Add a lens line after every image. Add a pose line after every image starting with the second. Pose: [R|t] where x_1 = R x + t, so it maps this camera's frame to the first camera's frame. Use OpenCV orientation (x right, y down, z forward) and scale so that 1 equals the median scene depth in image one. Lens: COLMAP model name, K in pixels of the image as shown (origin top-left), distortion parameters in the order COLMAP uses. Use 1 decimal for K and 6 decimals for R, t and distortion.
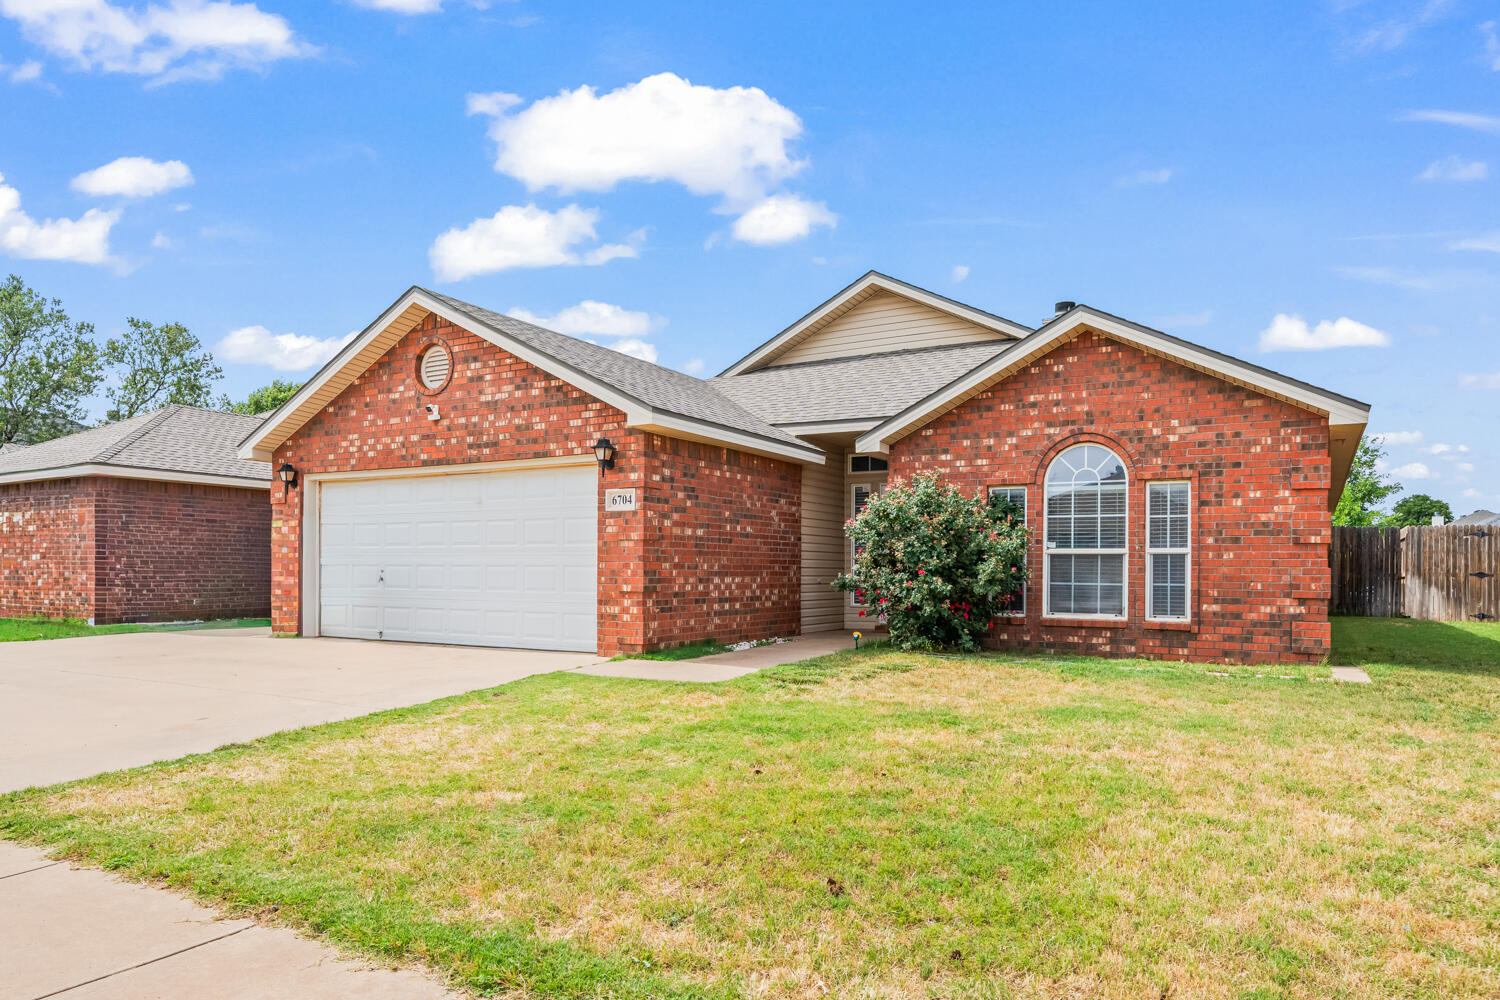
lens RADIAL K [[888.4, 0, 753.3], [0, 888.4, 568.6], [0, 0, 1]] dist [-0.000728, -0.000434]
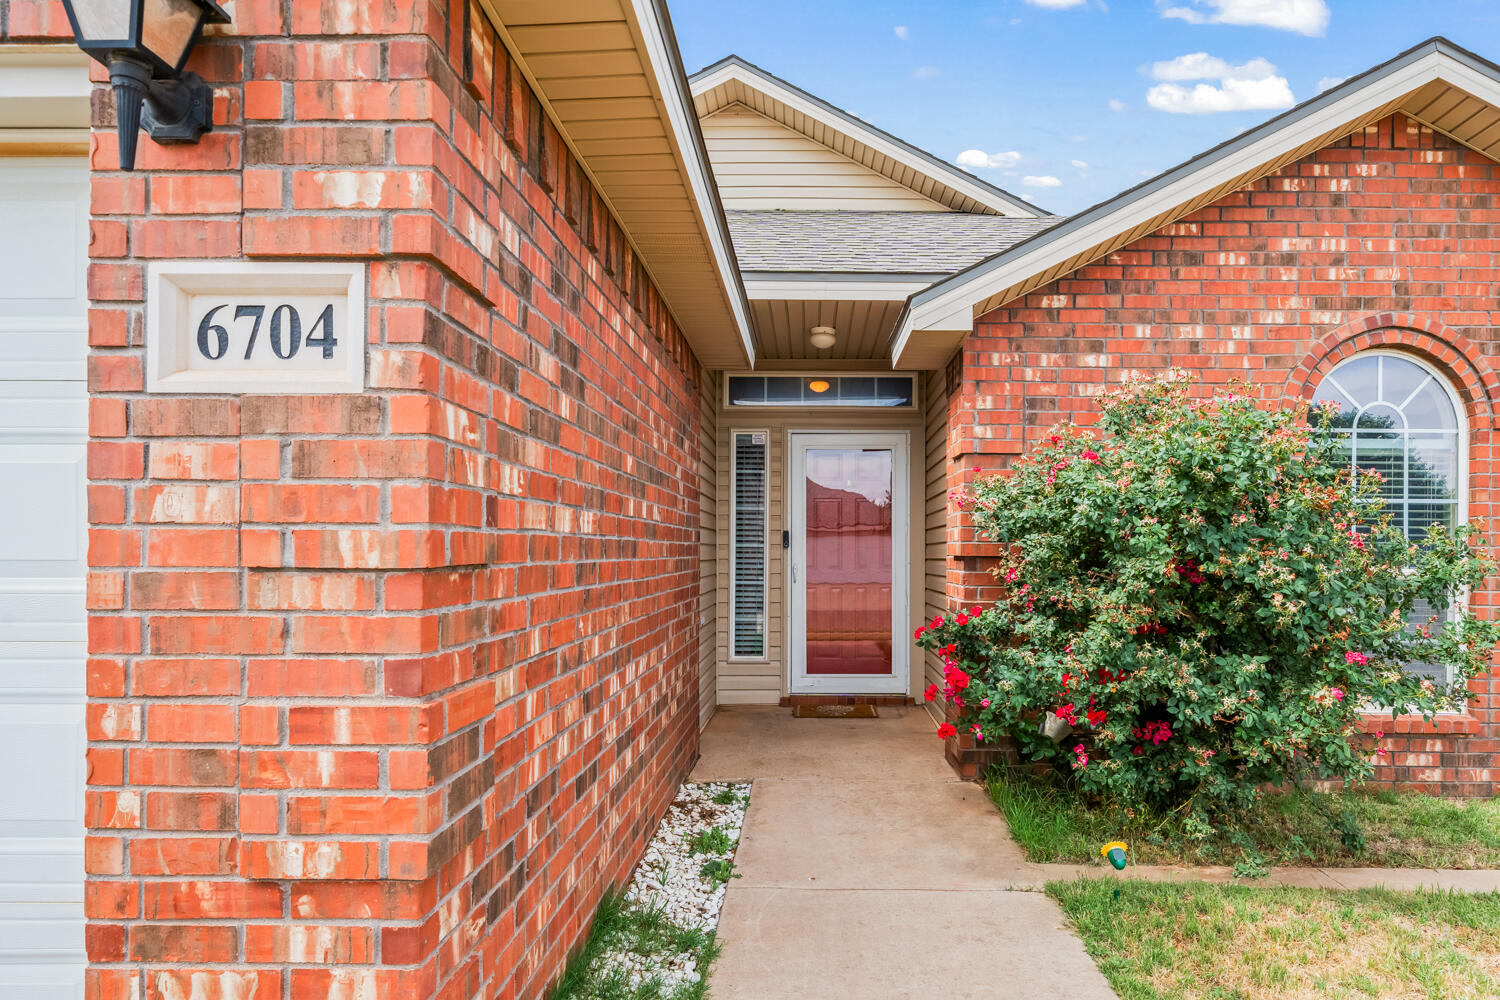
lens RADIAL K [[795.5, 0, 756.5], [0, 795.5, 548.0], [0, 0, 1]] dist [0.000631, -0.000057]
pose [[0.882940, -0.000978, 0.469485, -0.131507], [0.000103, 0.999998, 0.001888, -0.034831], [-0.469486, -0.001619, 0.882938, 0.790642]]
